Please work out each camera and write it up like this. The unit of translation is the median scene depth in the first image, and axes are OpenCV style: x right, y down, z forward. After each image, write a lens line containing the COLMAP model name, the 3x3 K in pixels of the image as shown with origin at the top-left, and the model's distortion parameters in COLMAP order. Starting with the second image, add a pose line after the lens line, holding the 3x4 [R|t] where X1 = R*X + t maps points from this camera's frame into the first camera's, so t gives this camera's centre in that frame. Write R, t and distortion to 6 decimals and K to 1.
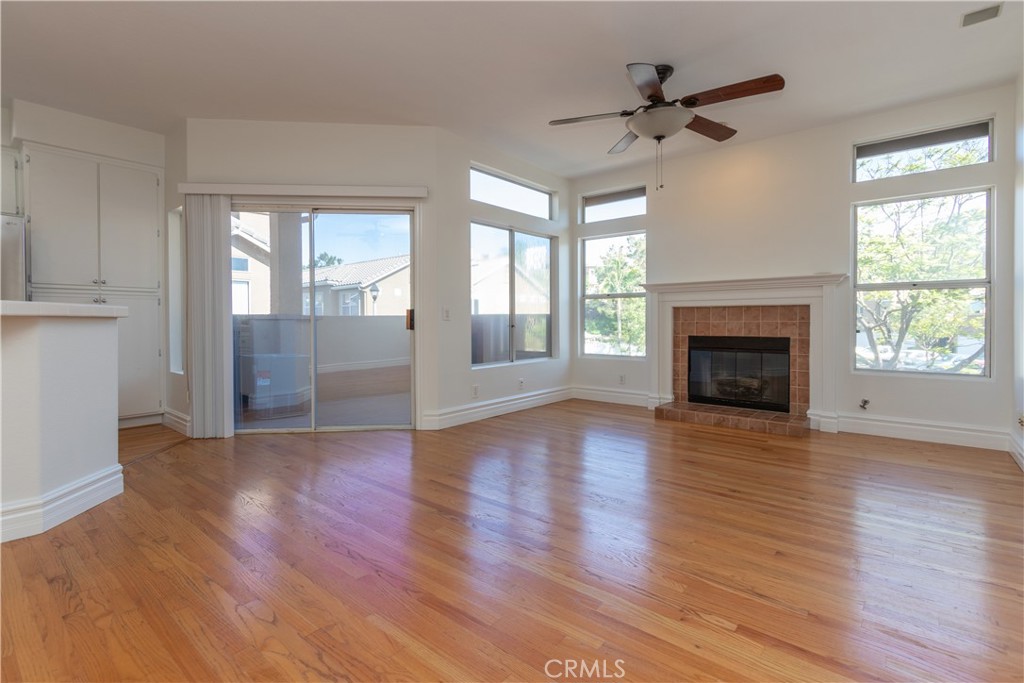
lens RADIAL K [[474.8, 0, 512.0], [0, 474.8, 322.0], [0, 0, 1]] dist [0.009446, -0.002364]
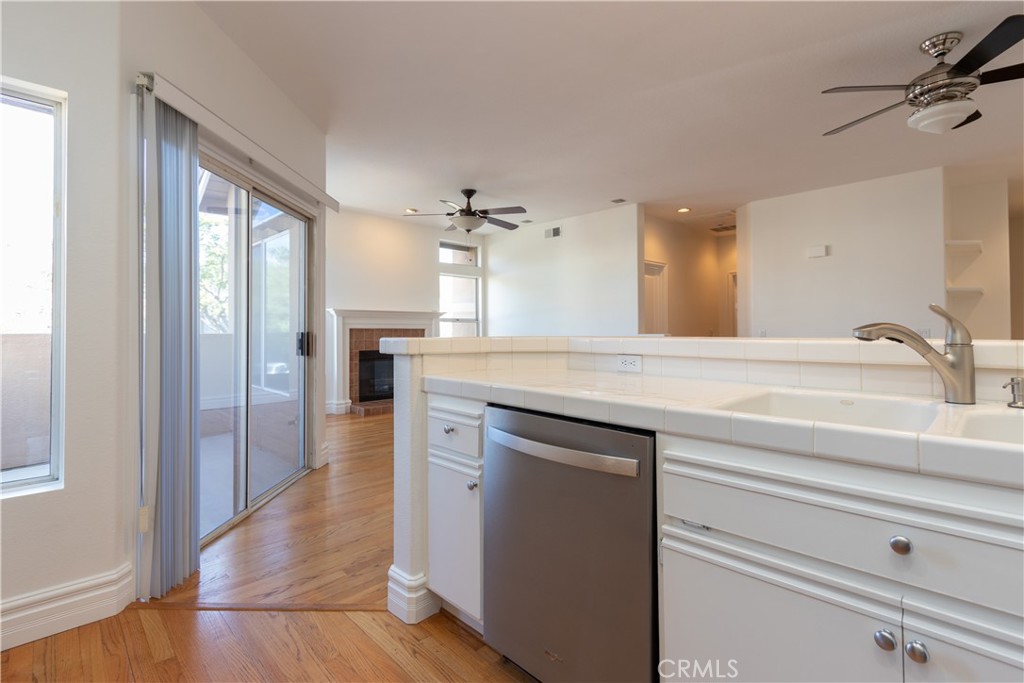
lens RADIAL K [[474.8, 0, 500.5], [0, 474.8, 316.8], [0, 0, 1]] dist [0.009446, -0.002364]
pose [[0.111765, 0.029881, 0.993285, -0.964842], [0.003955, 0.999527, -0.030513, -0.025446], [-0.993727, 0.007339, 0.111594, 0.511567]]
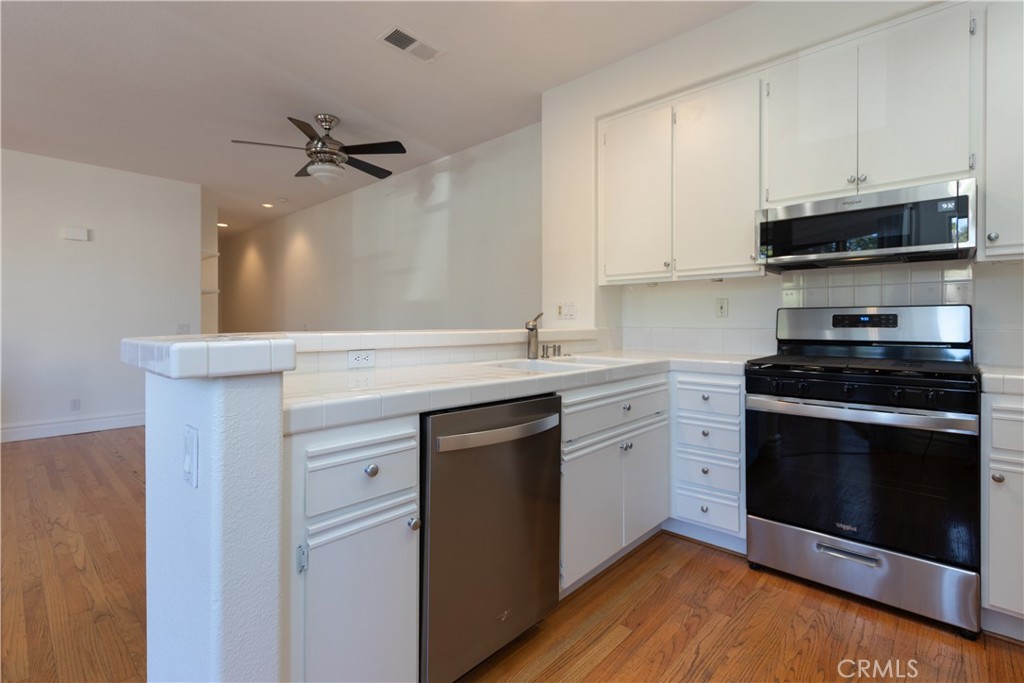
lens RADIAL K [[474.8, 0, 510.4], [0, 474.8, 323.4], [0, 0, 1]] dist [0.009446, -0.002364]
pose [[-0.998203, 0.000974, 0.059907, -0.694756], [0.000976, 1.000000, -0.000001, -0.027000], [-0.059907, 0.000057, -0.998204, 0.833820]]
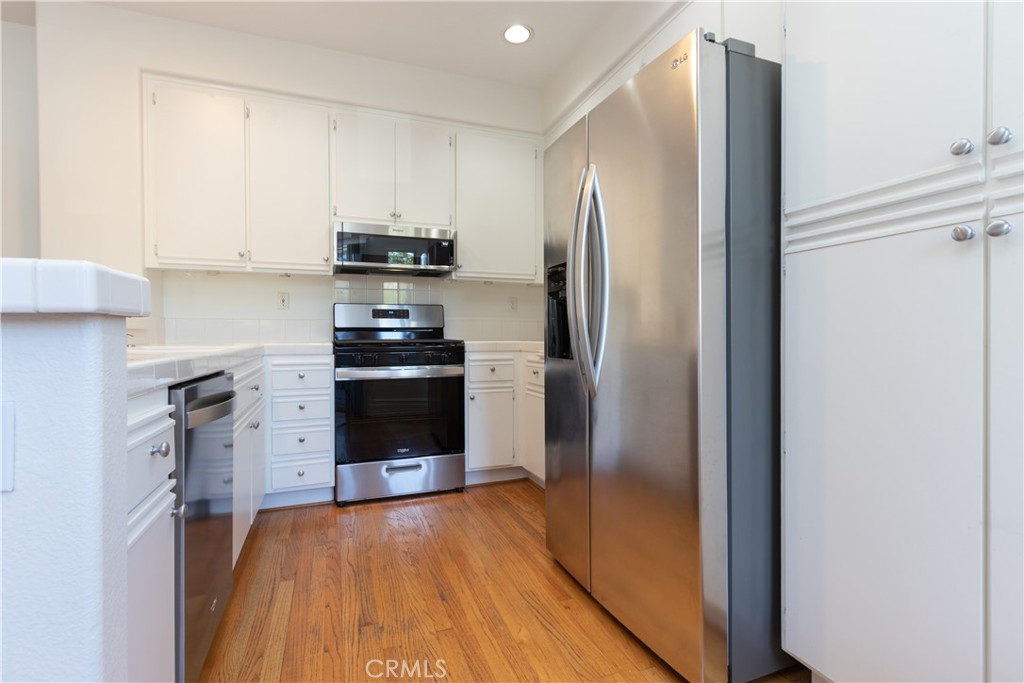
lens RADIAL K [[474.8, 0, 504.2], [0, 474.8, 337.5], [0, 0, 1]] dist [0.009446, -0.002364]
pose [[-0.507545, 0.011358, -0.861550, -0.506255], [0.004075, 0.999934, 0.010781, -0.000828], [0.861616, 0.001961, -0.507558, 0.822946]]
